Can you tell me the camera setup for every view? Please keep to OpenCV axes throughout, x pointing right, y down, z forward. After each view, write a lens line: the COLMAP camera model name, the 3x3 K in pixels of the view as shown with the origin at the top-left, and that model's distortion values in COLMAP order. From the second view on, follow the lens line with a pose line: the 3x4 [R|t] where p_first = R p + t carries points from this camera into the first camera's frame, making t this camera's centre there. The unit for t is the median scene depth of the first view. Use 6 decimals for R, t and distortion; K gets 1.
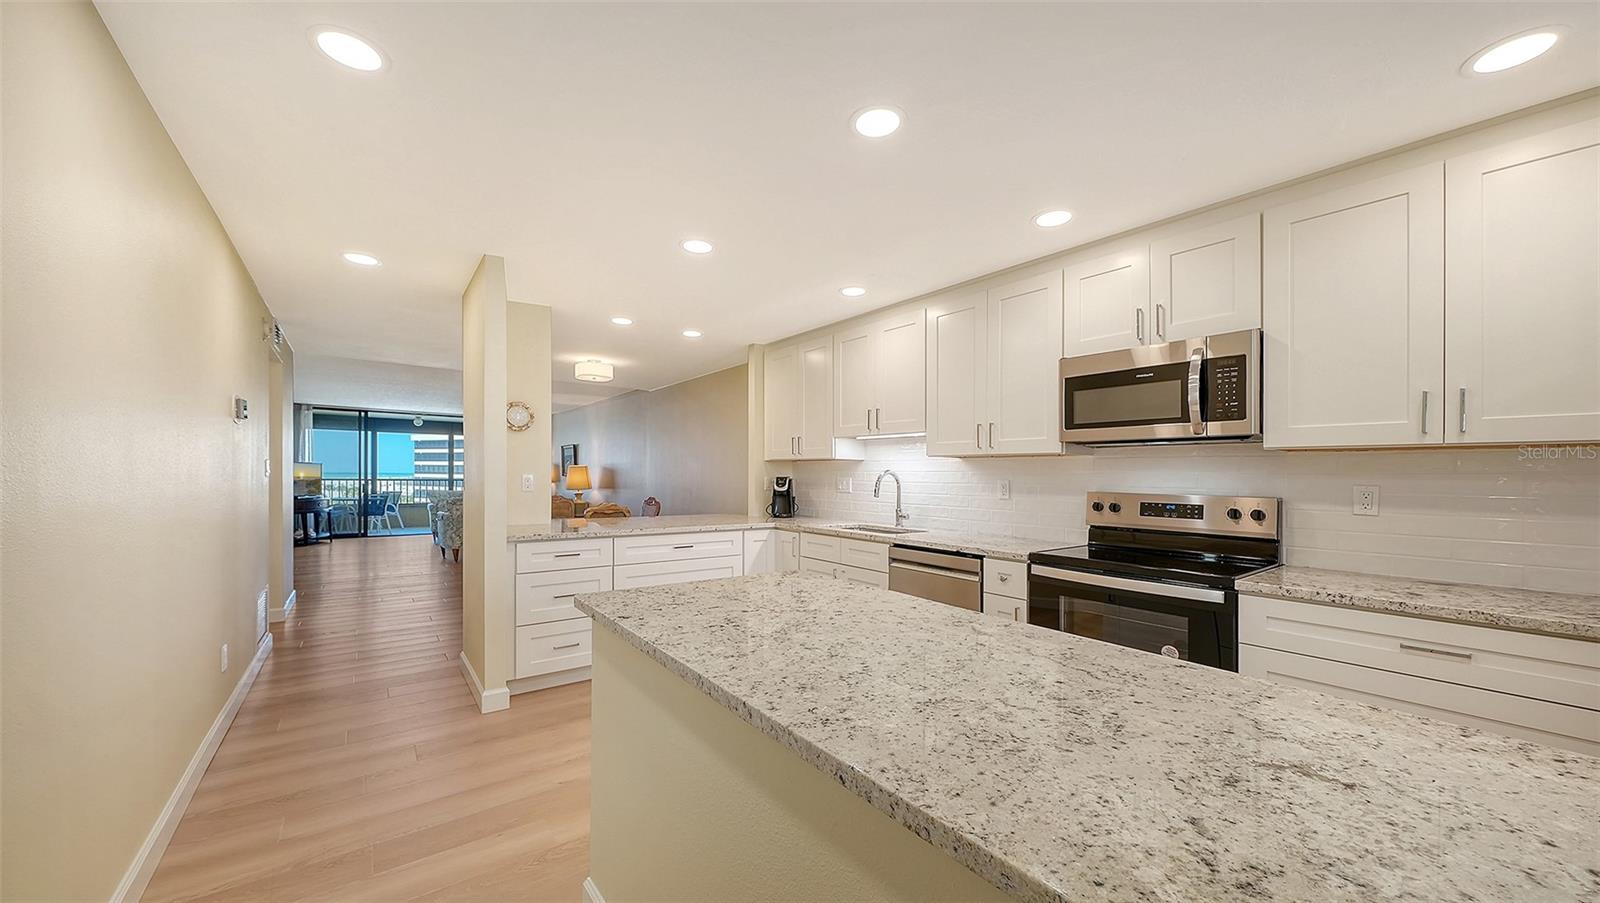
lens RADIAL K [[562.3, 0, 799.4], [0, 562.3, 486.9], [0, 0, 1]] dist [-0.011488, 0.000266]
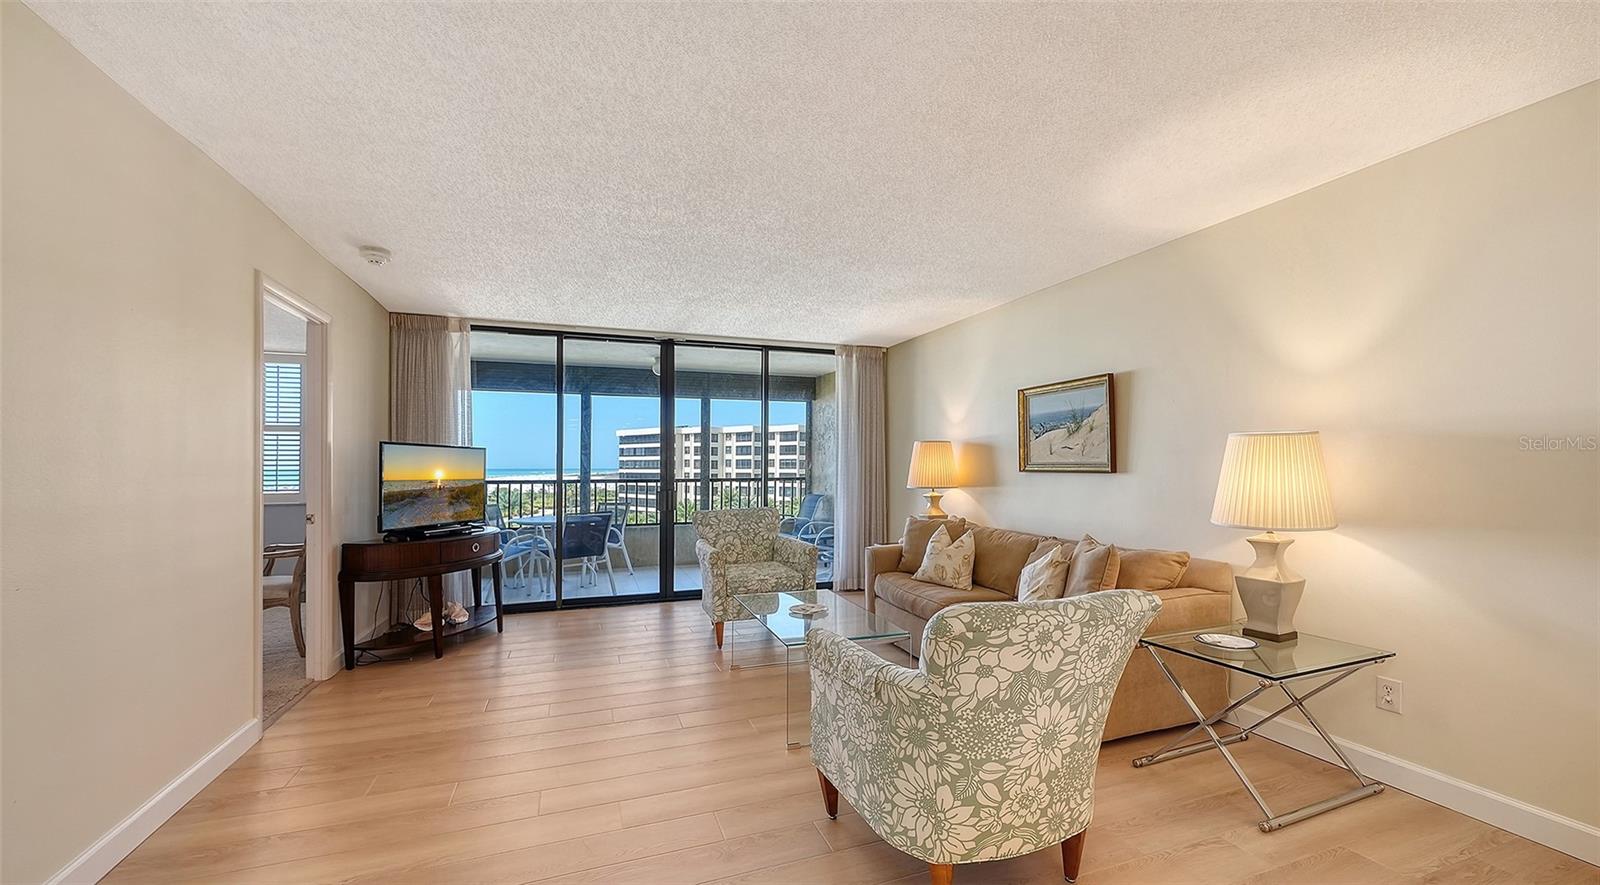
lens RADIAL K [[613.9, 0, 801.1], [0, 613.9, 468.0], [0, 0, 1]] dist [-0.004540, 0.000297]
pose [[0.951531, -0.012319, -0.307305, -0.968176], [0.006570, 0.999784, -0.019734, -0.032992], [0.307481, 0.016758, 0.951407, 1.269740]]
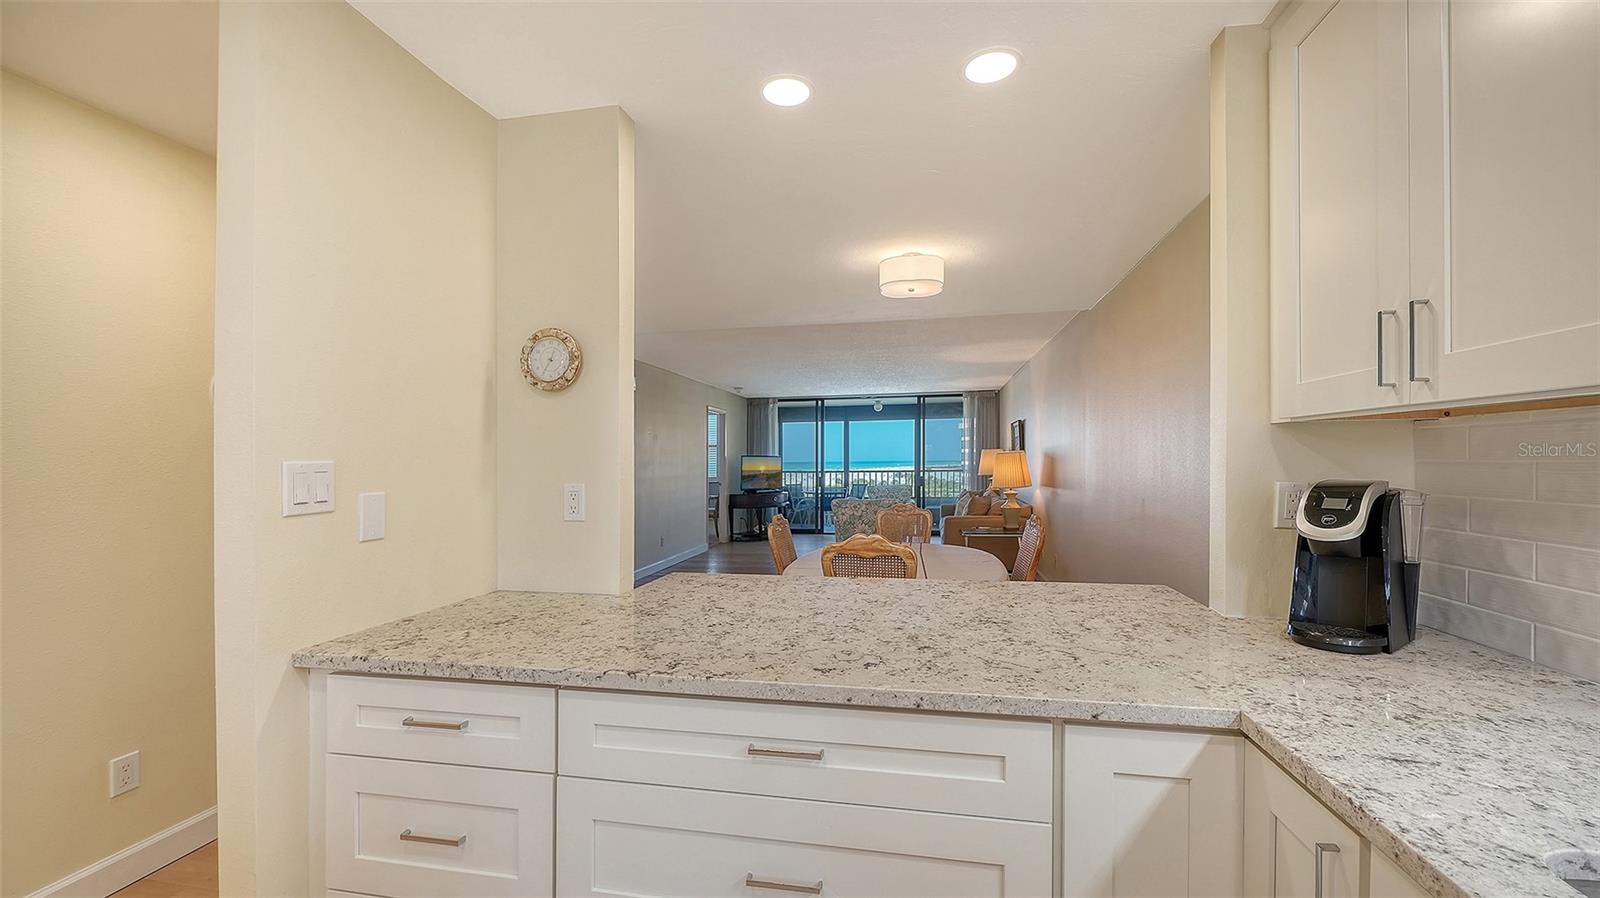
lens RADIAL K [[638.9, 0, 803.9], [0, 638.9, 472.2], [0, 0, 1]] dist [-0.007576, -0.000013]
pose [[0.654755, -0.005034, -0.755824, 0.026337], [0.003900, 0.999987, -0.003281, -0.022194], [0.755831, -0.000799, 0.654766, 0.611594]]
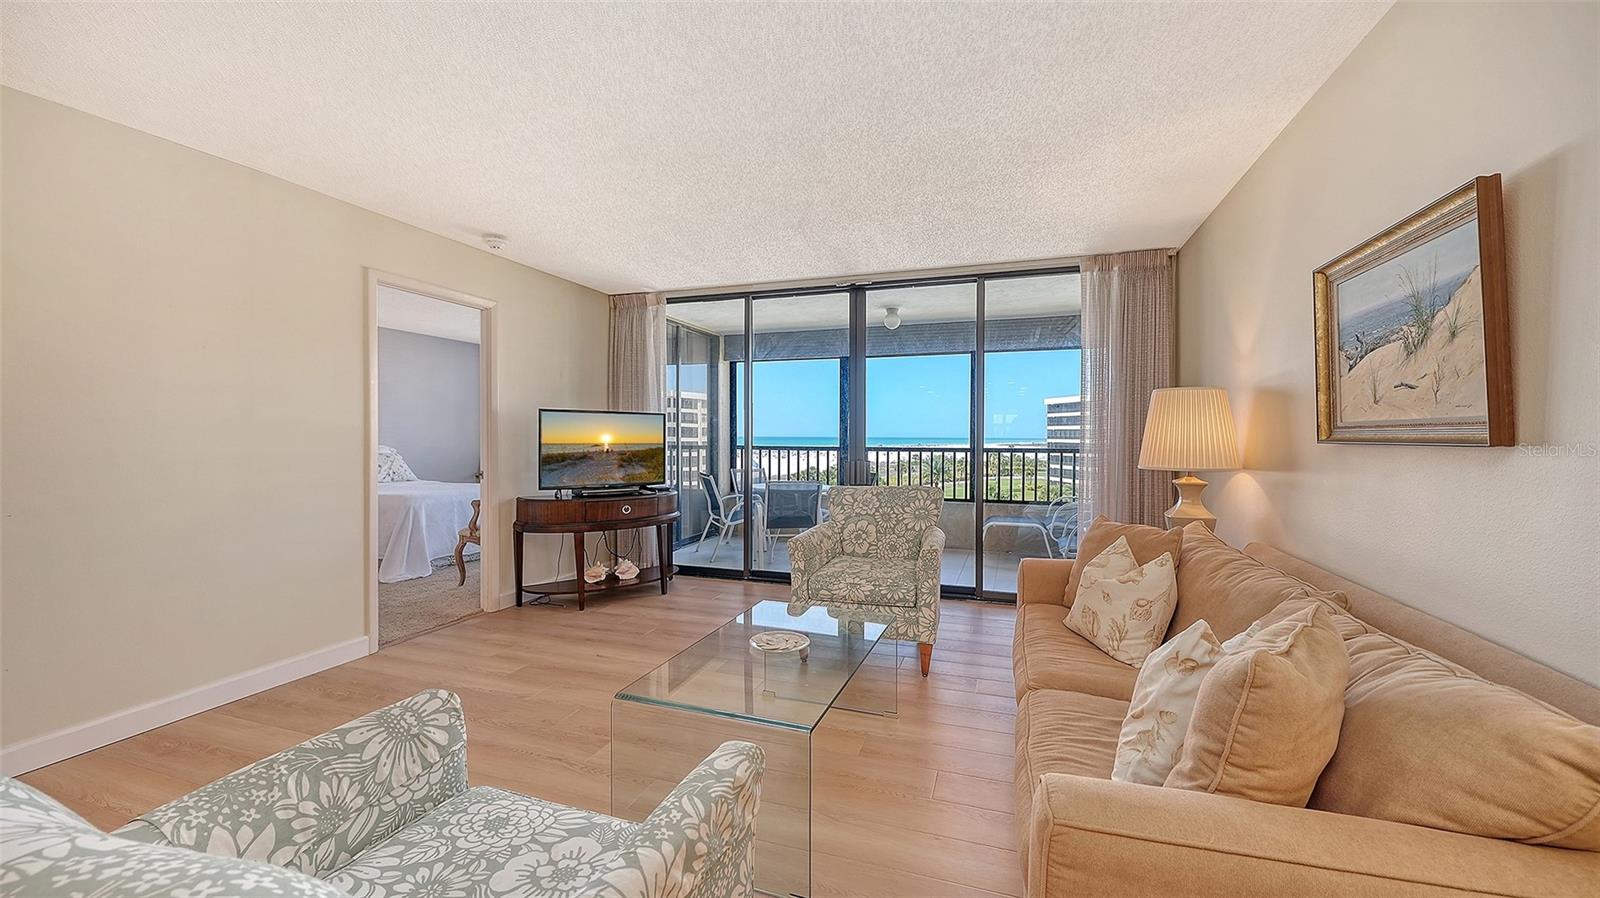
lens RADIAL K [[613.9, 0, 800.0], [0, 613.9, 436.8], [0, 0, 1]] dist [-0.004540, 0.000297]
pose [[0.544636, -0.007960, -0.838634, -0.778489], [-0.013884, 0.999732, -0.018506, -0.034003], [0.838557, 0.021723, 0.544380, 1.685187]]
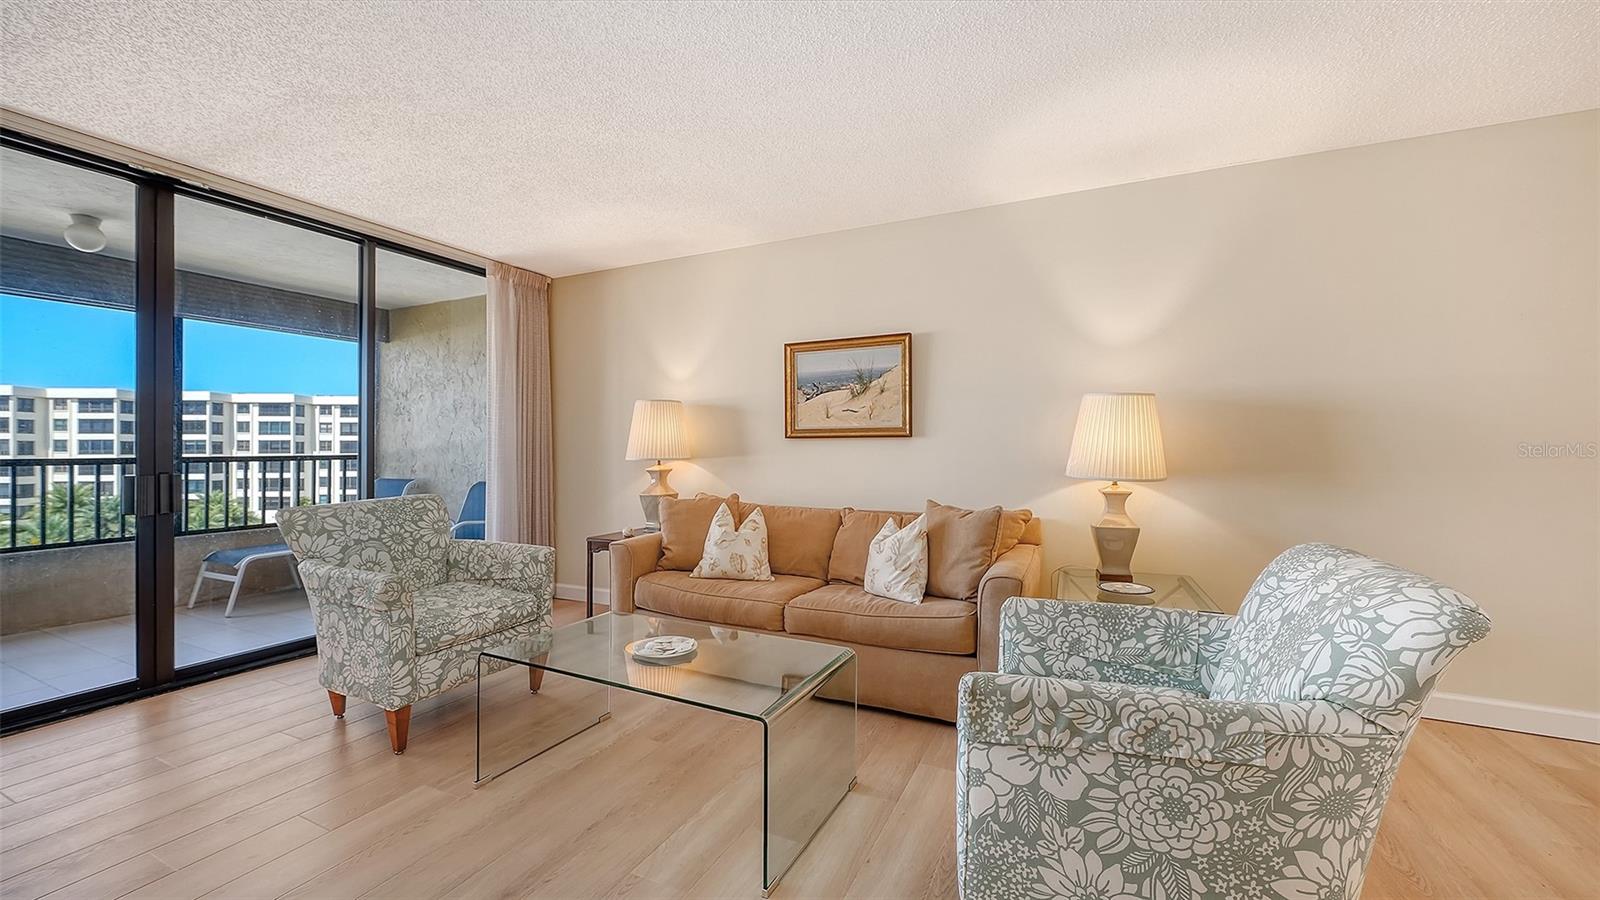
lens RADIAL K [[613.9, 0, 801.1], [0, 613.9, 463.7], [0, 0, 1]] dist [-0.004540, 0.000297]
pose [[0.896501, -0.025016, 0.442334, -1.273550], [0.022529, 0.999687, 0.010877, -0.018172], [-0.442468, 0.000214, 0.896784, 1.502575]]
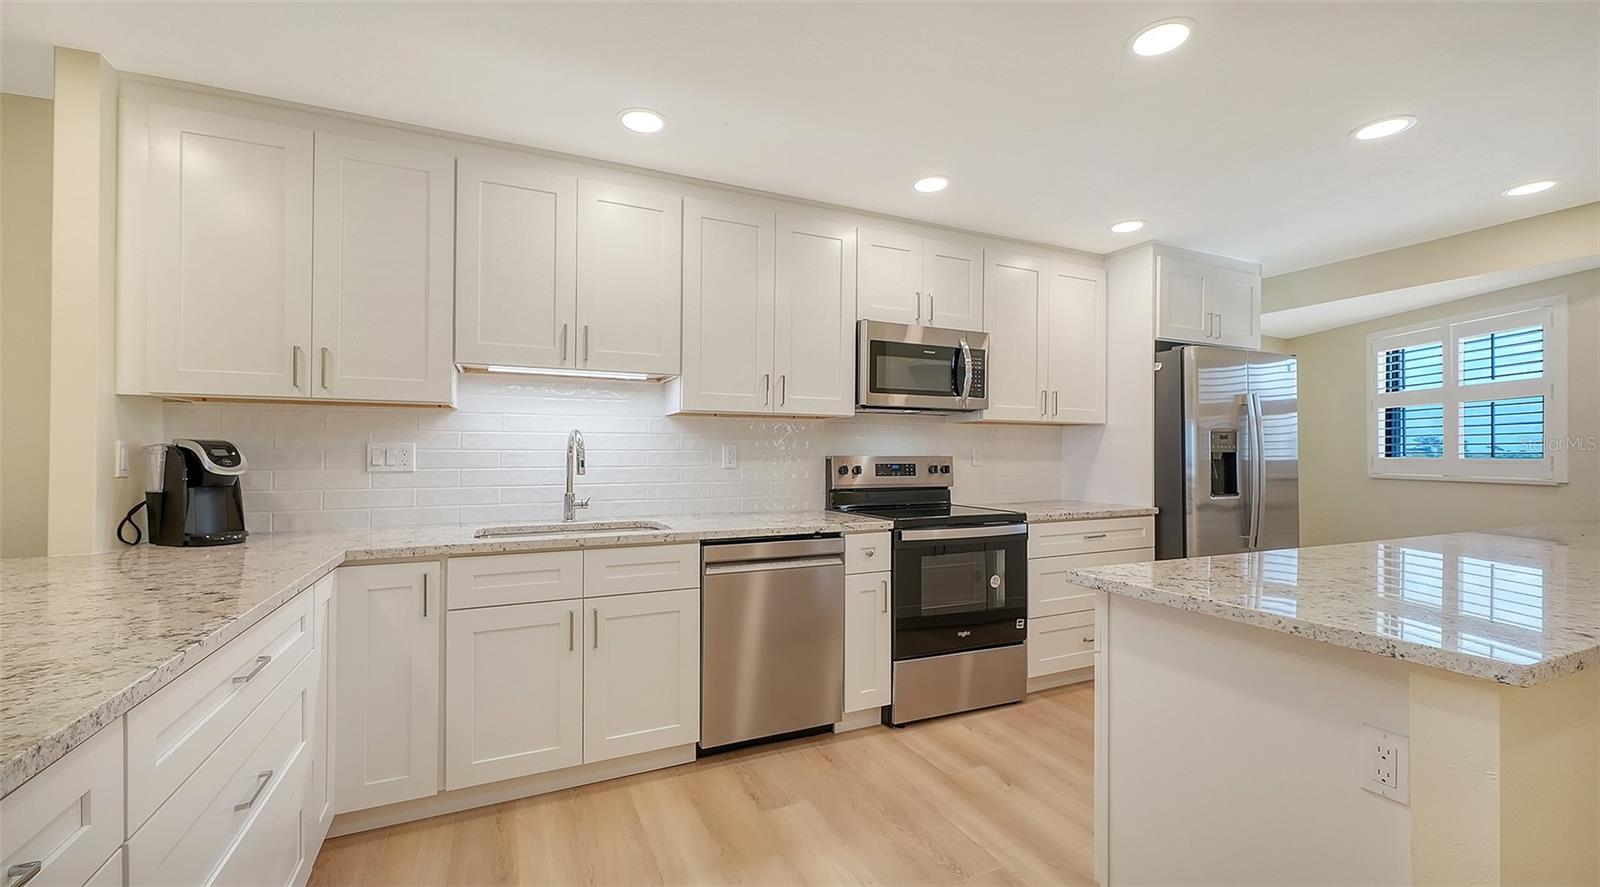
lens RADIAL K [[613.9, 0, 795.5], [0, 613.9, 450.2], [0, 0, 1]] dist [-0.004540, 0.000297]
pose [[0.239138, -0.008992, 0.970944, -0.337612], [0.019718, 0.999796, 0.004403, -0.004355], [-0.970785, 0.018092, 0.239266, 0.487622]]
